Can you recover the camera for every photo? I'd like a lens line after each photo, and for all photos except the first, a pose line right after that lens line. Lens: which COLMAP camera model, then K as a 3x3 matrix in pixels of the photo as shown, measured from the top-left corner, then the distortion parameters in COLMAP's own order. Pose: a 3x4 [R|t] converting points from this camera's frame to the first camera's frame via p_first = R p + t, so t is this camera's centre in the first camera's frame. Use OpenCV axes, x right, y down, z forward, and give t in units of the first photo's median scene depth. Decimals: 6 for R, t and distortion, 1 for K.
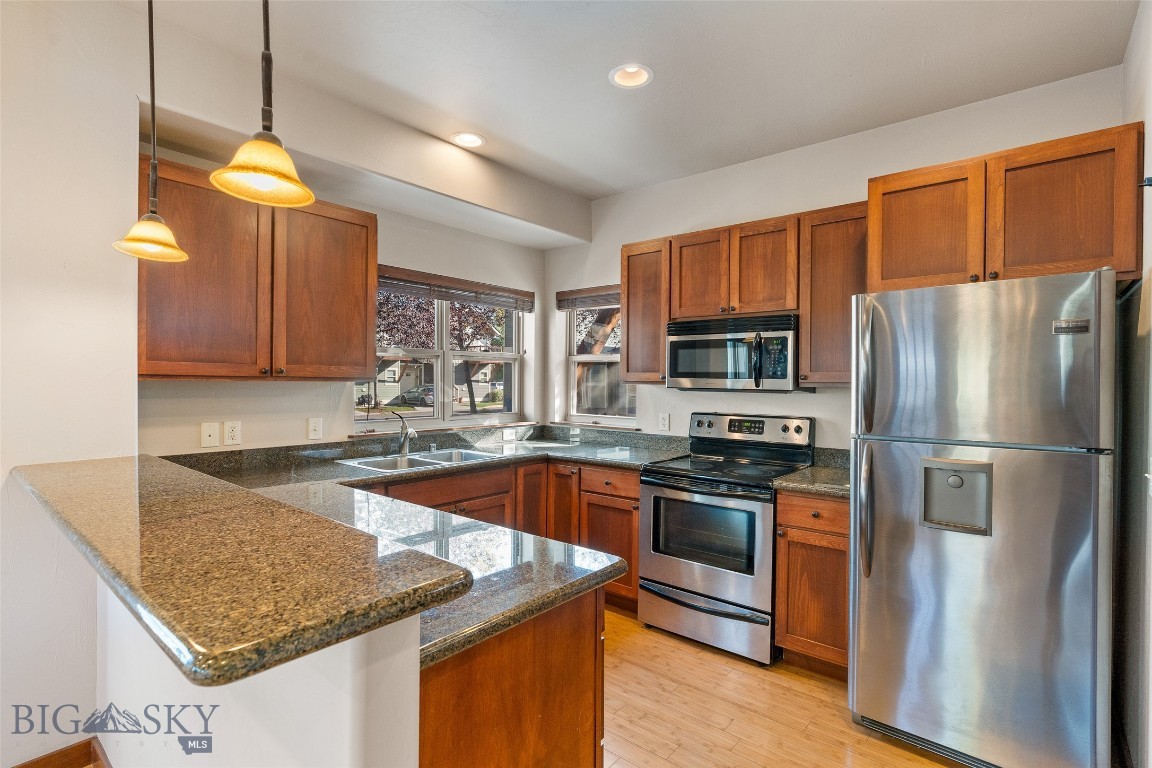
lens RADIAL K [[514.8, 0, 576.0], [0, 514.8, 384.0], [0, 0, 1]] dist [-0.002765, 0.000262]
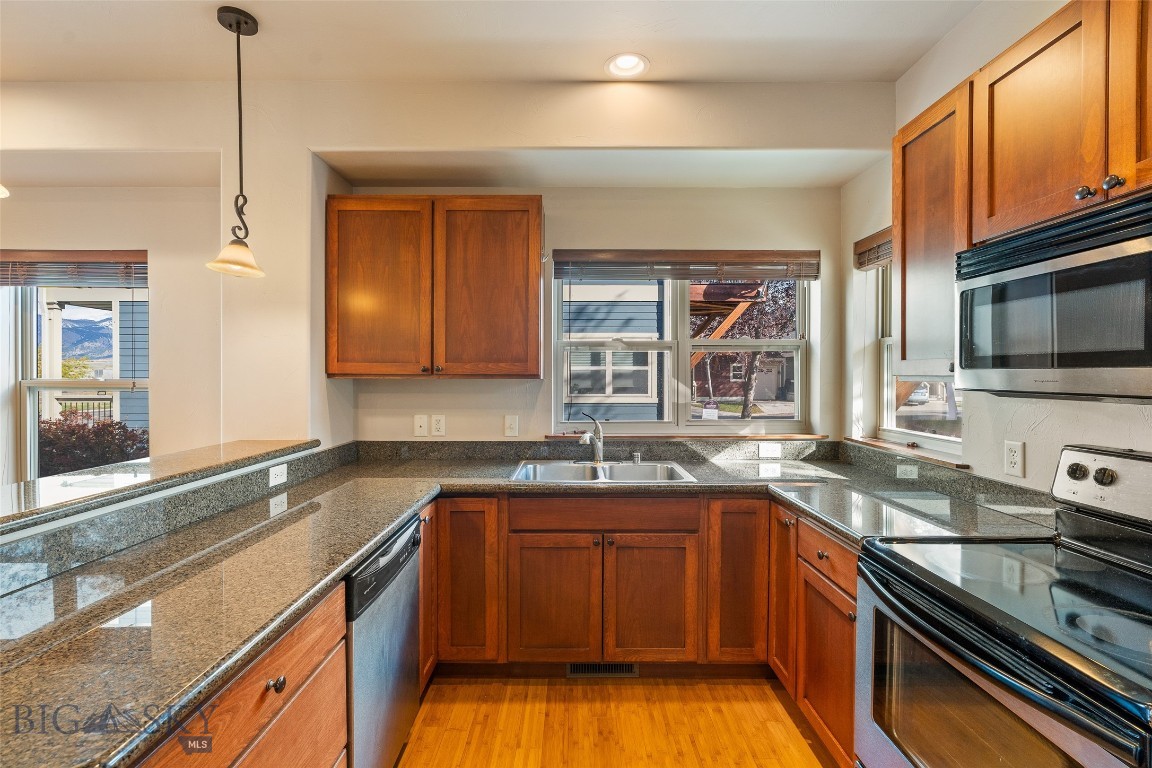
lens RADIAL K [[502.3, 0, 589.6], [0, 502.3, 378.7], [0, 0, 1]] dist [-0.000560, 0.000065]
pose [[0.664670, -0.003592, -0.747128, 0.311042], [0.001660, 0.999993, -0.003330, -0.001600], [0.747135, 0.000973, 0.664672, 0.447416]]
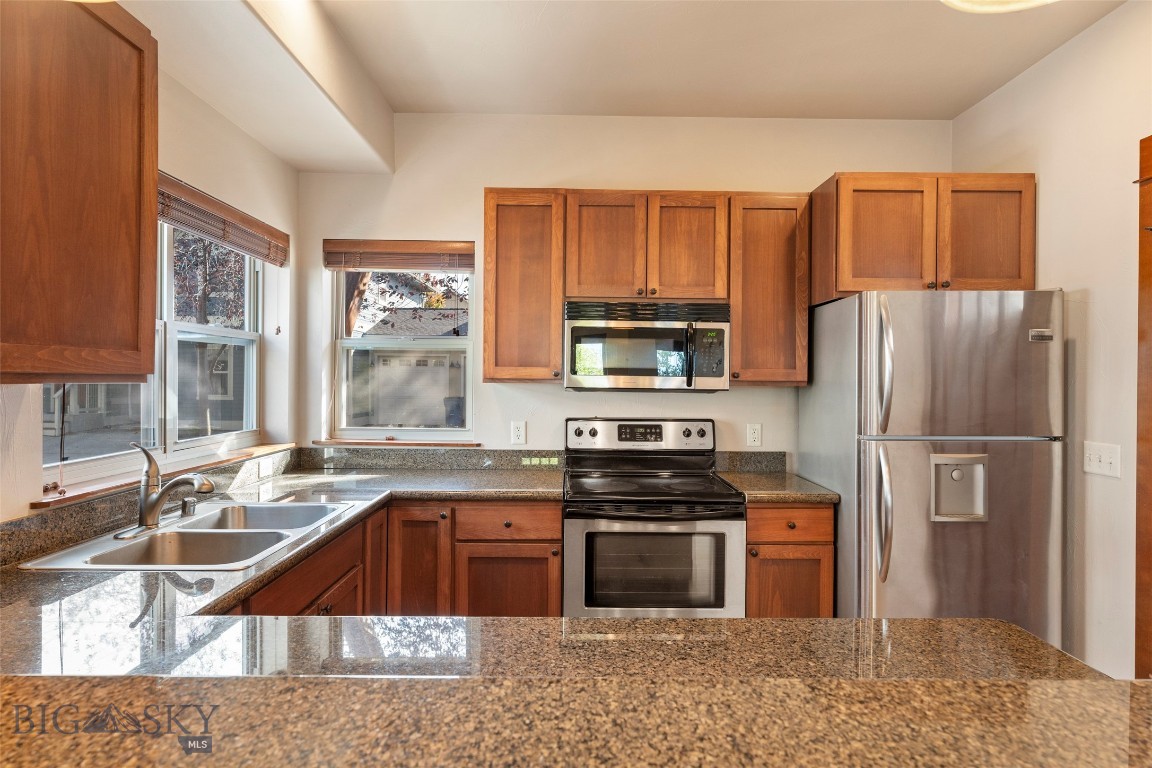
lens RADIAL K [[626.6, 0, 551.1], [0, 626.6, 378.7], [0, 0, 1]] dist [0.001983, 0.001149]
pose [[0.782403, -0.001967, 0.622770, -0.433177], [0.000601, 0.999997, 0.002403, -0.008539], [-0.622772, -0.001506, 0.782402, 0.300307]]
